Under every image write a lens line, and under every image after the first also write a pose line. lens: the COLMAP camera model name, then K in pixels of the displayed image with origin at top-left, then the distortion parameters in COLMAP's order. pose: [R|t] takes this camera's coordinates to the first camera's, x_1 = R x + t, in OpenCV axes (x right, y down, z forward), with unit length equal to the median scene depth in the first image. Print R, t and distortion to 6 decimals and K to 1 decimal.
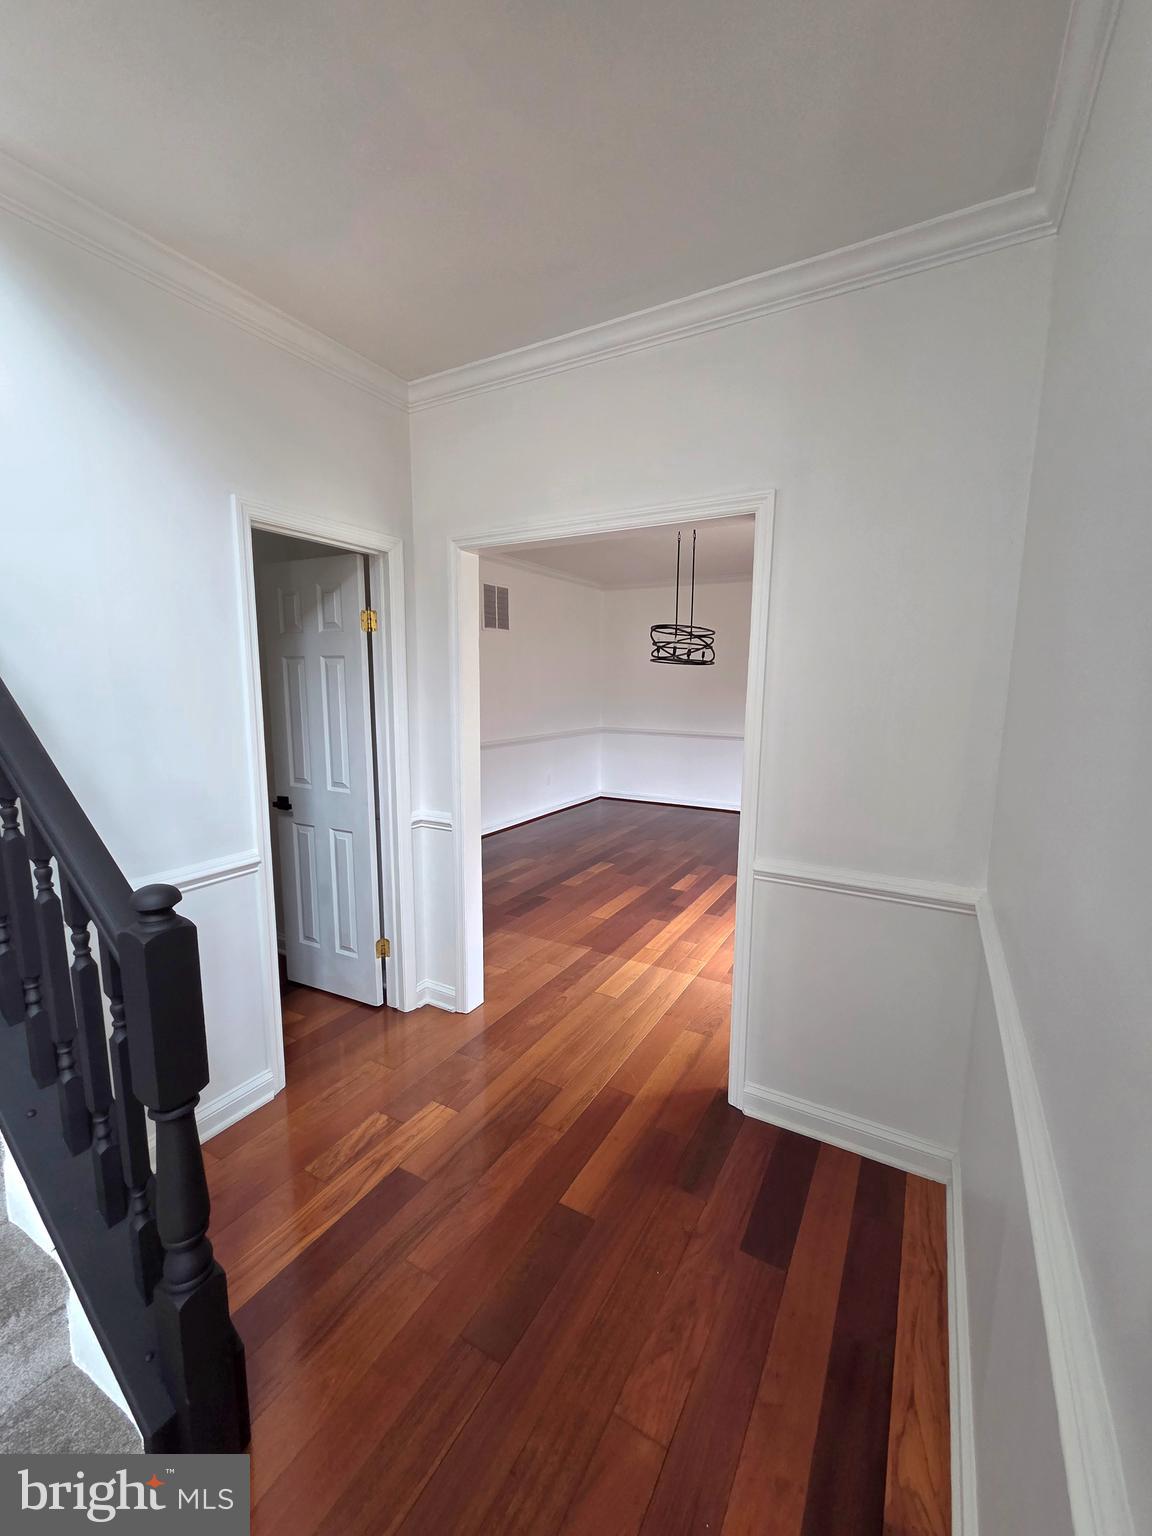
lens RADIAL K [[628.8, 0, 586.1], [0, 628.8, 777.8], [0, 0, 1]] dist [0.005092, -0.000842]
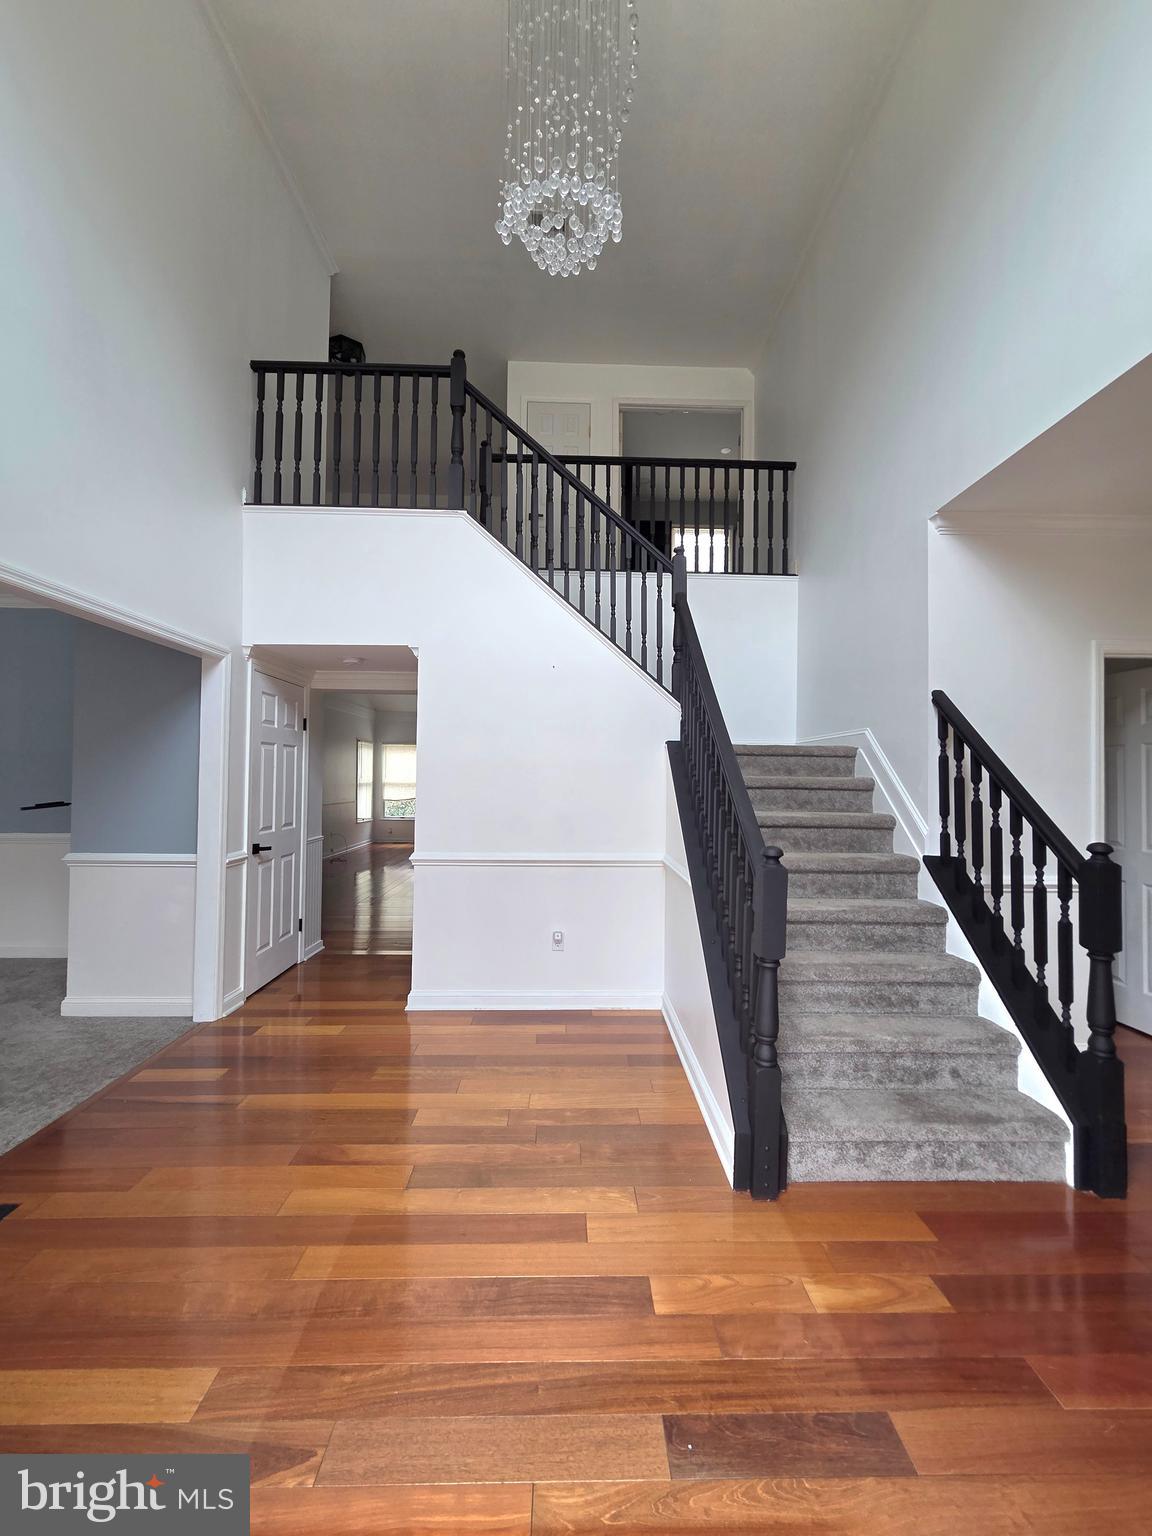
lens RADIAL K [[628.8, 0, 582.2], [0, 628.8, 769.4], [0, 0, 1]] dist [0.005092, -0.000842]
pose [[0.507598, -0.015722, -0.861451, 0.086915], [-0.136514, 0.985736, -0.098429, 0.125498], [0.850711, 0.167563, 0.498211, -0.528815]]
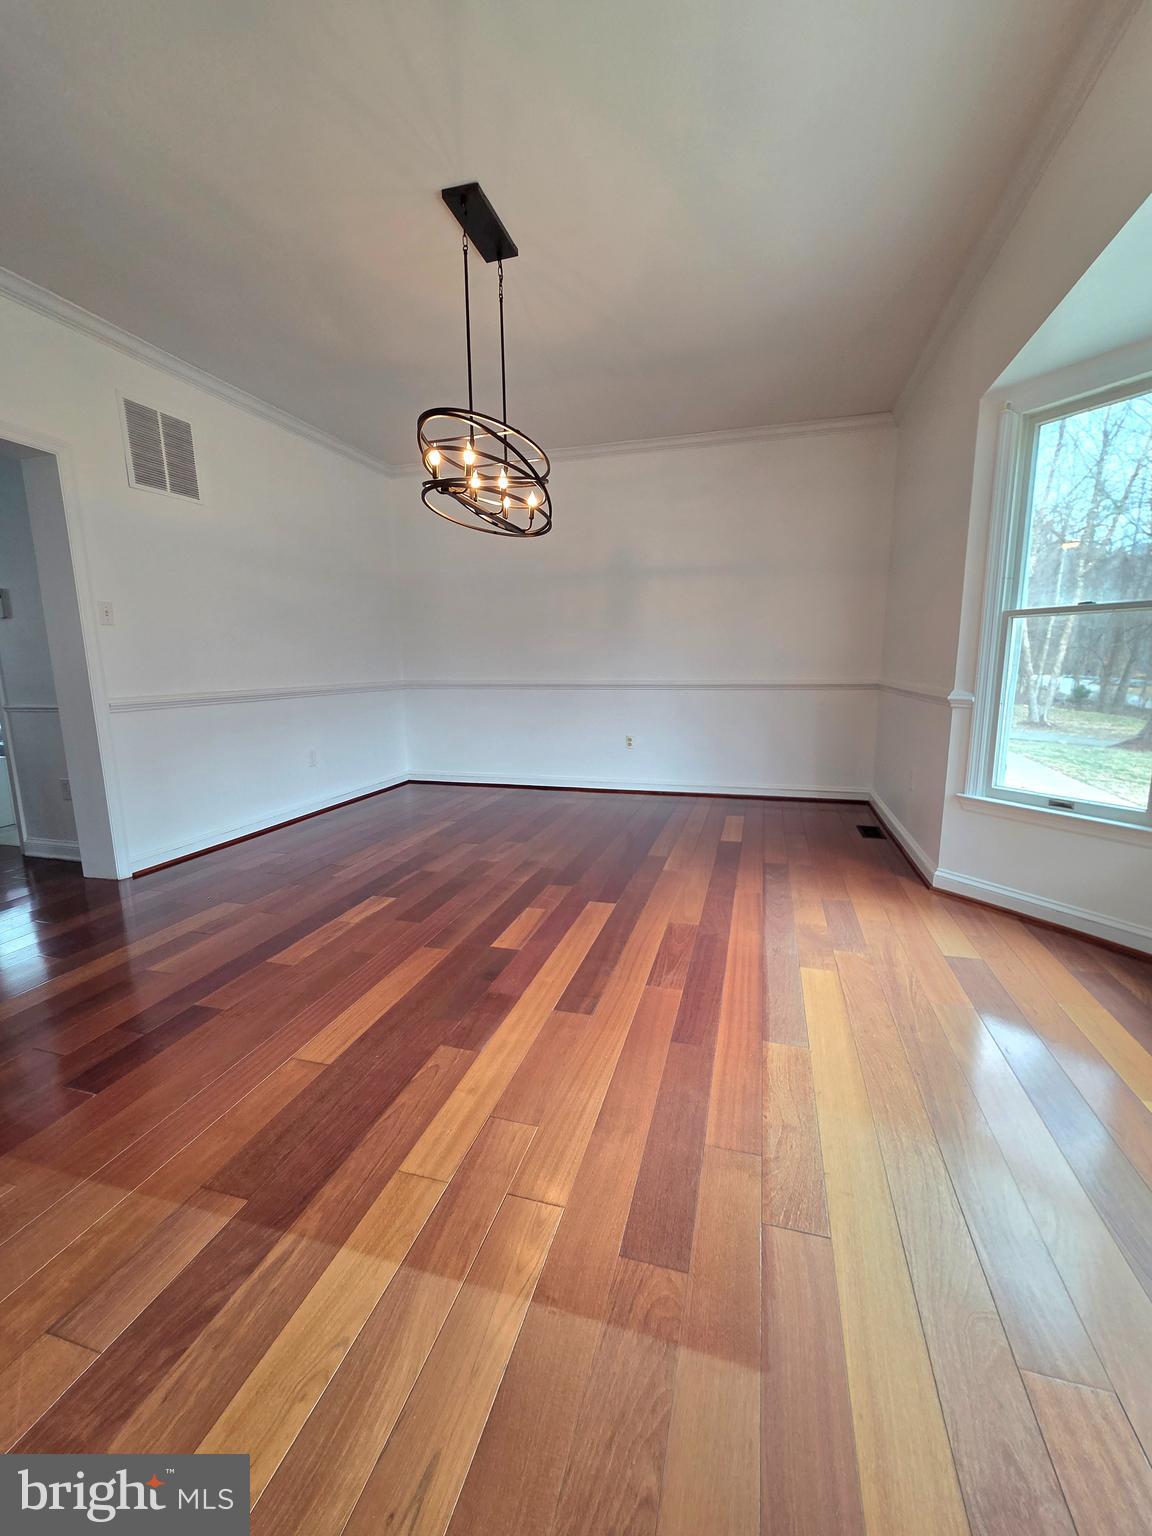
lens RADIAL K [[628.8, 0, 585.1], [0, 628.8, 770.9], [0, 0, 1]] dist [0.005092, -0.000842]
pose [[0.973190, -0.058984, 0.222312, 0.097596], [0.054861, 0.998189, 0.024683, 0.021046], [-0.223365, -0.011825, 0.974663, 0.454010]]
